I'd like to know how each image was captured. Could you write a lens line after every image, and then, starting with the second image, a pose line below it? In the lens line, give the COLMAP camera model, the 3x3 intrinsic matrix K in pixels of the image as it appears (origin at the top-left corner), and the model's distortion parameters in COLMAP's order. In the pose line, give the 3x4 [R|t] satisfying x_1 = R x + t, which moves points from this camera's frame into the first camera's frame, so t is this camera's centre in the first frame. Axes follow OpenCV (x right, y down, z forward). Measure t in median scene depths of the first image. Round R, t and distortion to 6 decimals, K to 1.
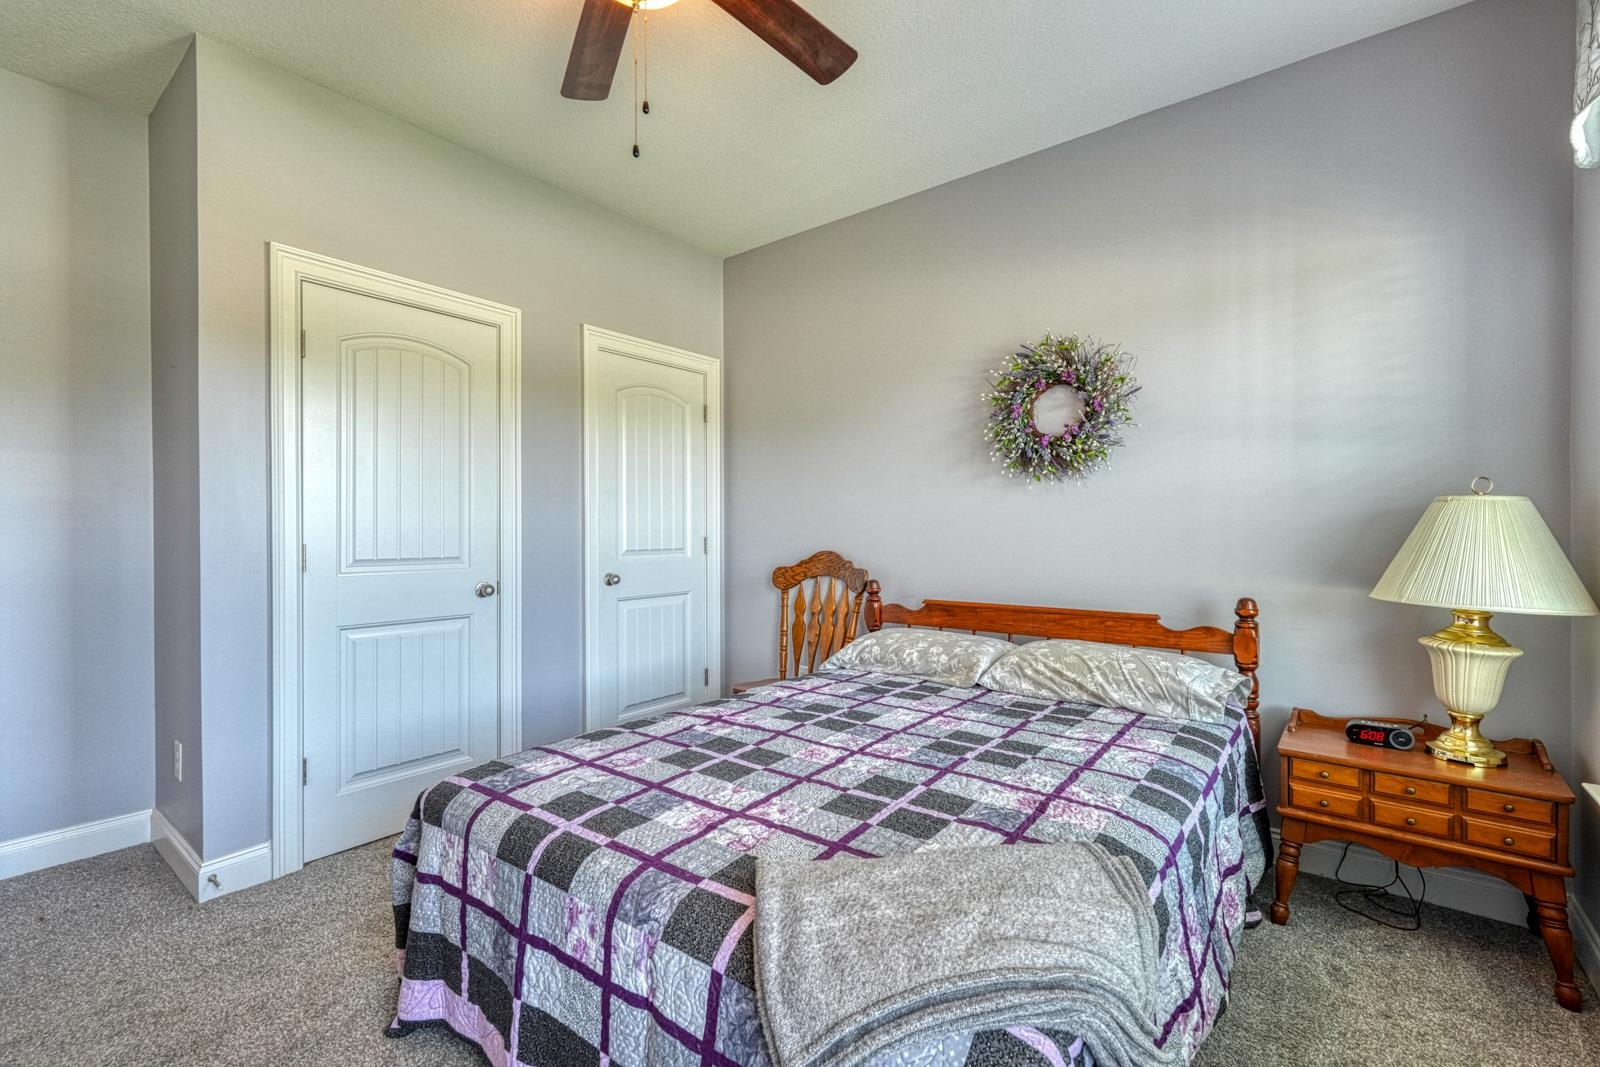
lens RADIAL K [[699.9, 0, 798.1], [0, 699.9, 532.3], [0, 0, 1]] dist [0.000935, 0.000597]
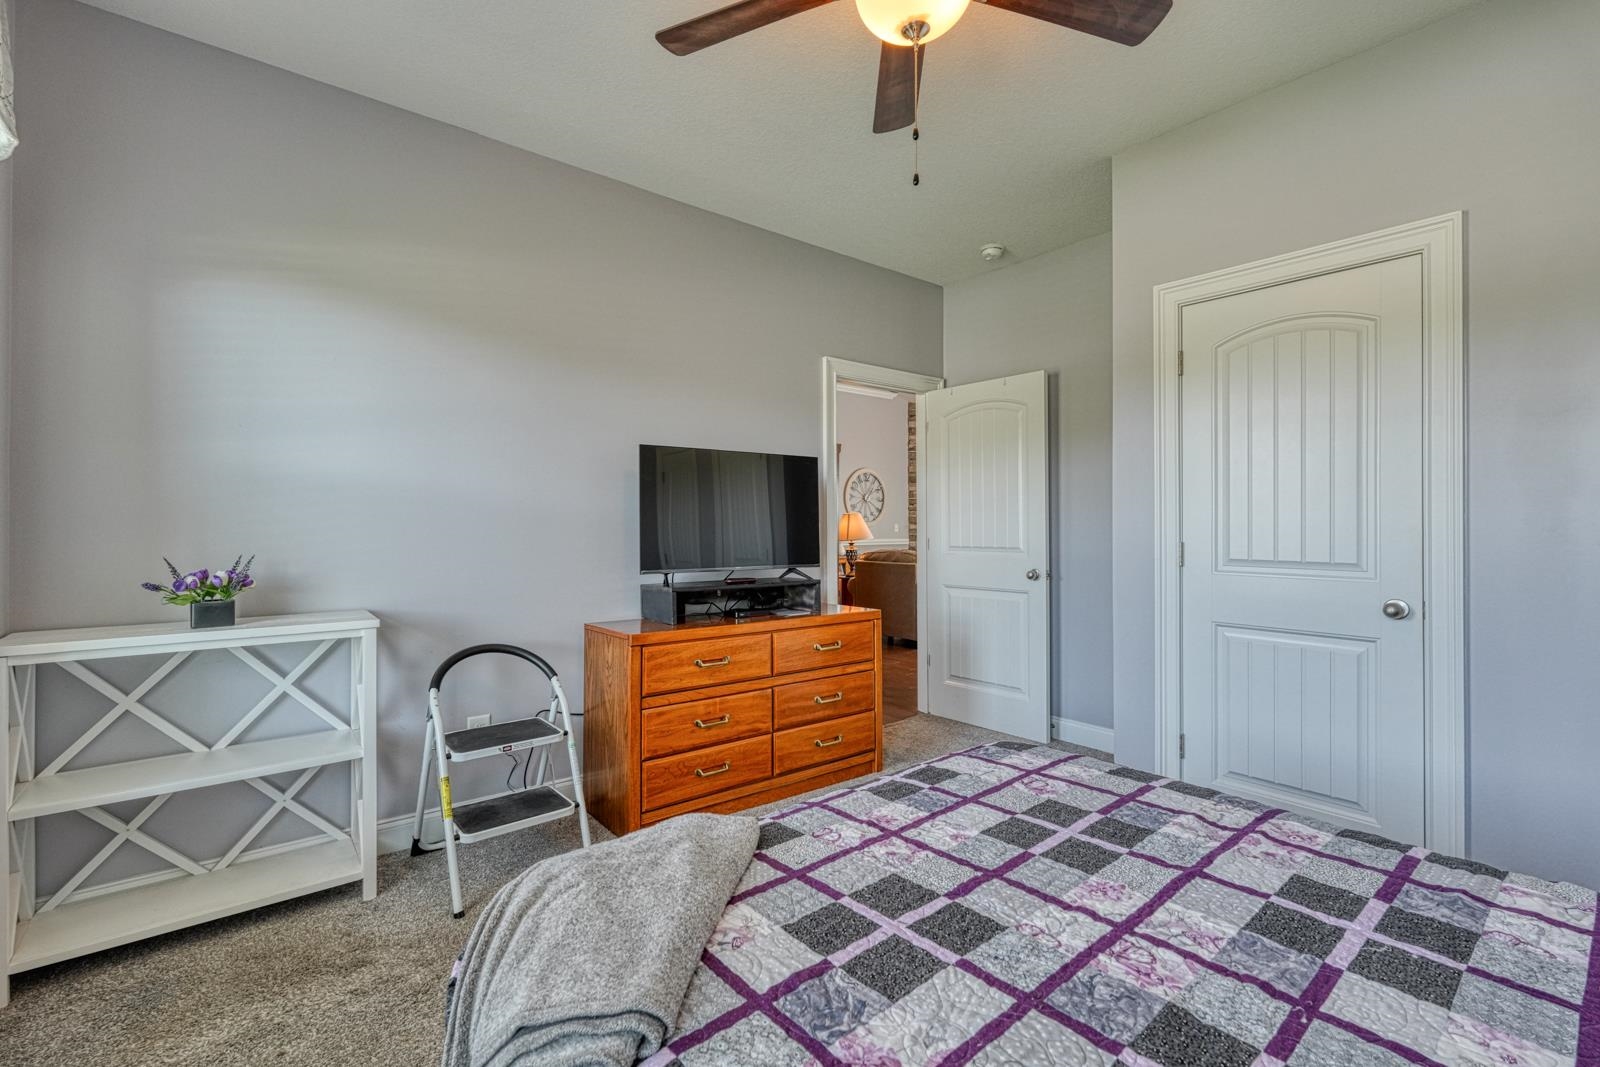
lens RADIAL K [[699.9, 0, 799.0], [0, 699.9, 528.9], [0, 0, 1]] dist [0.000935, 0.000597]
pose [[-0.218607, 0.005569, -0.975797, 0.653080], [-0.001024, 0.999982, 0.005936, -0.013322], [0.975812, 0.002297, -0.218598, 0.814124]]
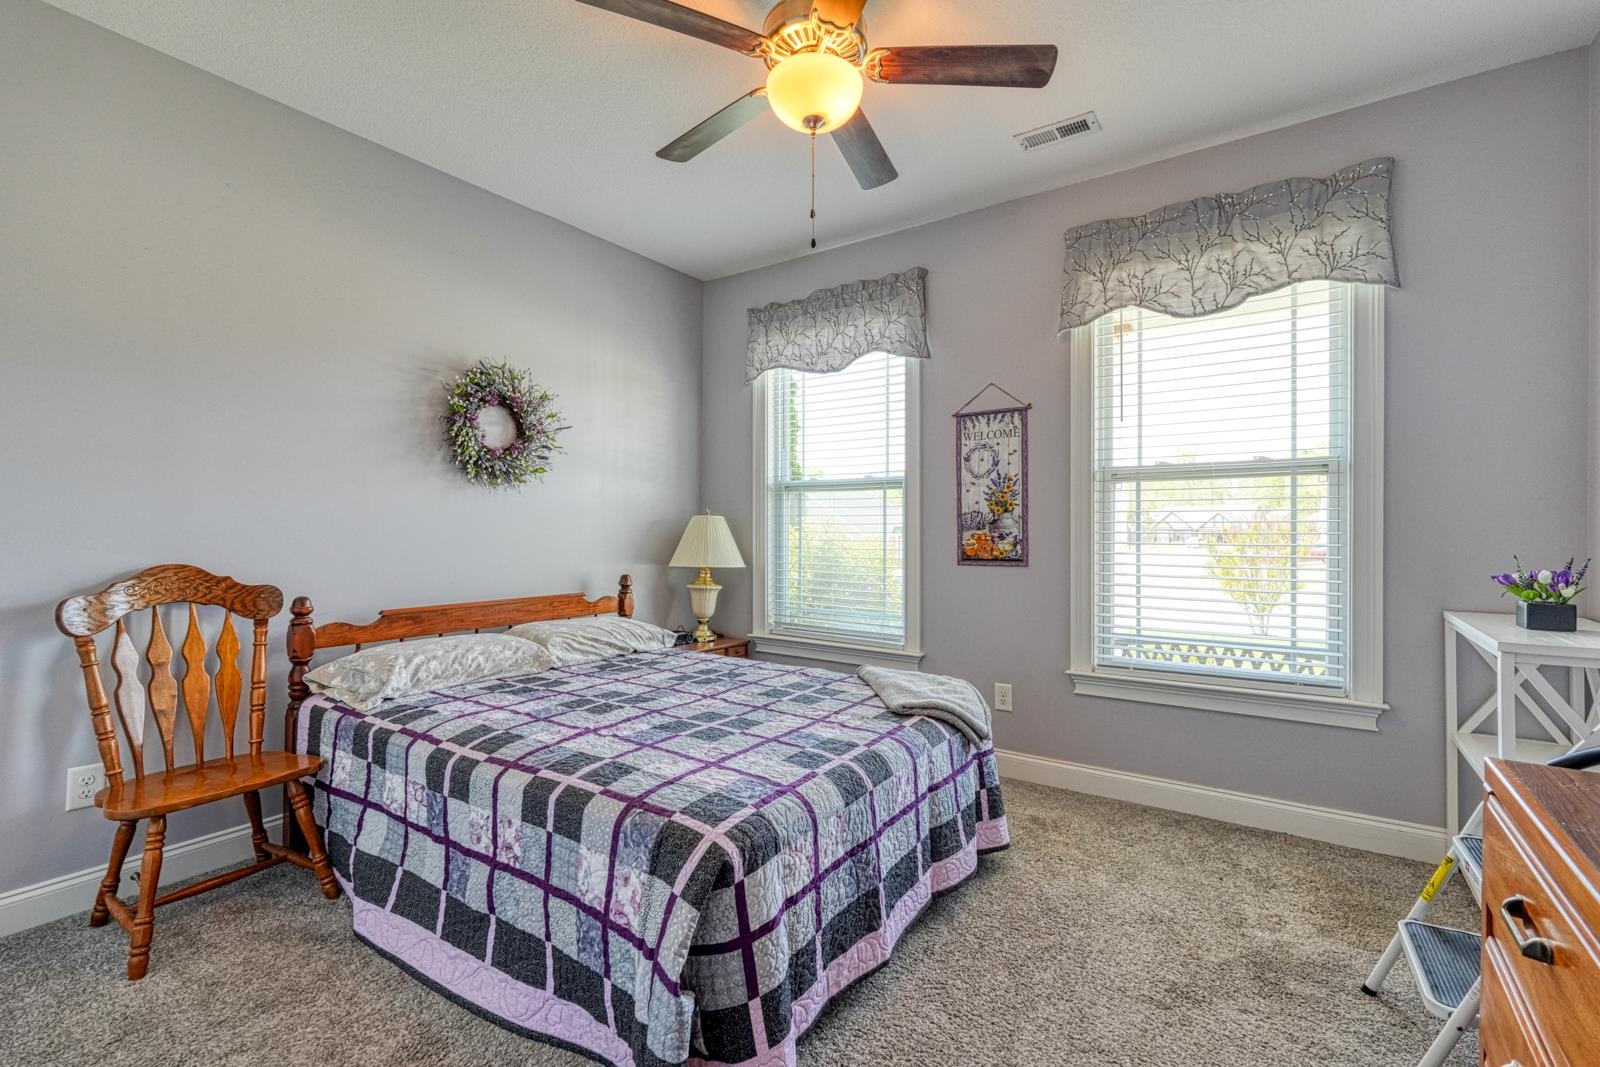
lens RADIAL K [[699.9, 0, 803.8], [0, 699.9, 530.3], [0, 0, 1]] dist [0.000935, 0.000597]
pose [[-0.067555, 0.005068, 0.997703, -1.174558], [0.010629, 0.999934, -0.004360, 0.006902], [-0.997659, 0.010310, -0.067604, 0.851221]]
